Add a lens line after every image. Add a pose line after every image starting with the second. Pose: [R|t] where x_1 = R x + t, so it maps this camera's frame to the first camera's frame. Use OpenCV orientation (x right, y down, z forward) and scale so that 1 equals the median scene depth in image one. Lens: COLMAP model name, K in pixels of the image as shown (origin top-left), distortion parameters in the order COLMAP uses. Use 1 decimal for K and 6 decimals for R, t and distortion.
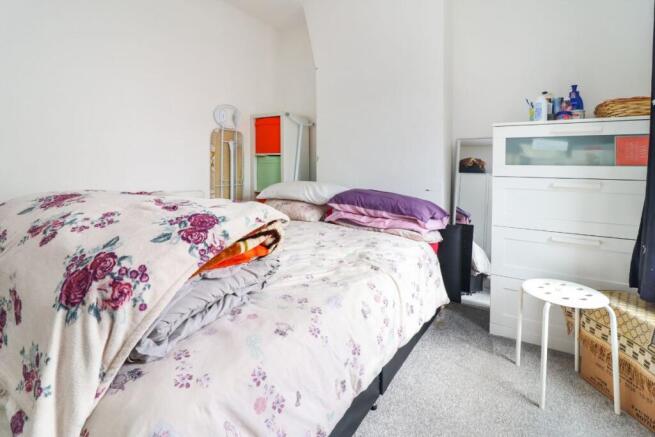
lens RADIAL K [[344.4, 0, 327.2], [0, 344.4, 191.6], [0, 0, 1]] dist [0.002035, -0.017698]
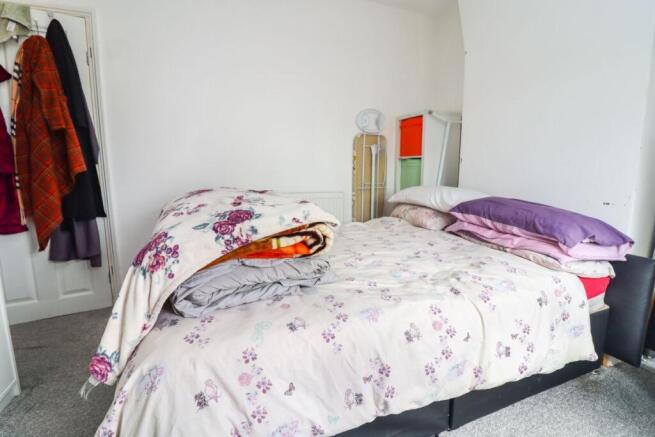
lens RADIAL K [[319.2, 0, 327.6], [0, 319.2, 236.6], [0, 0, 1]] dist [-0.015941, -0.000816]
pose [[0.795515, 0.119746, -0.593983, 0.374324], [-0.042390, 0.988875, 0.142582, -0.009182], [0.604449, -0.088247, 0.791741, 0.228736]]
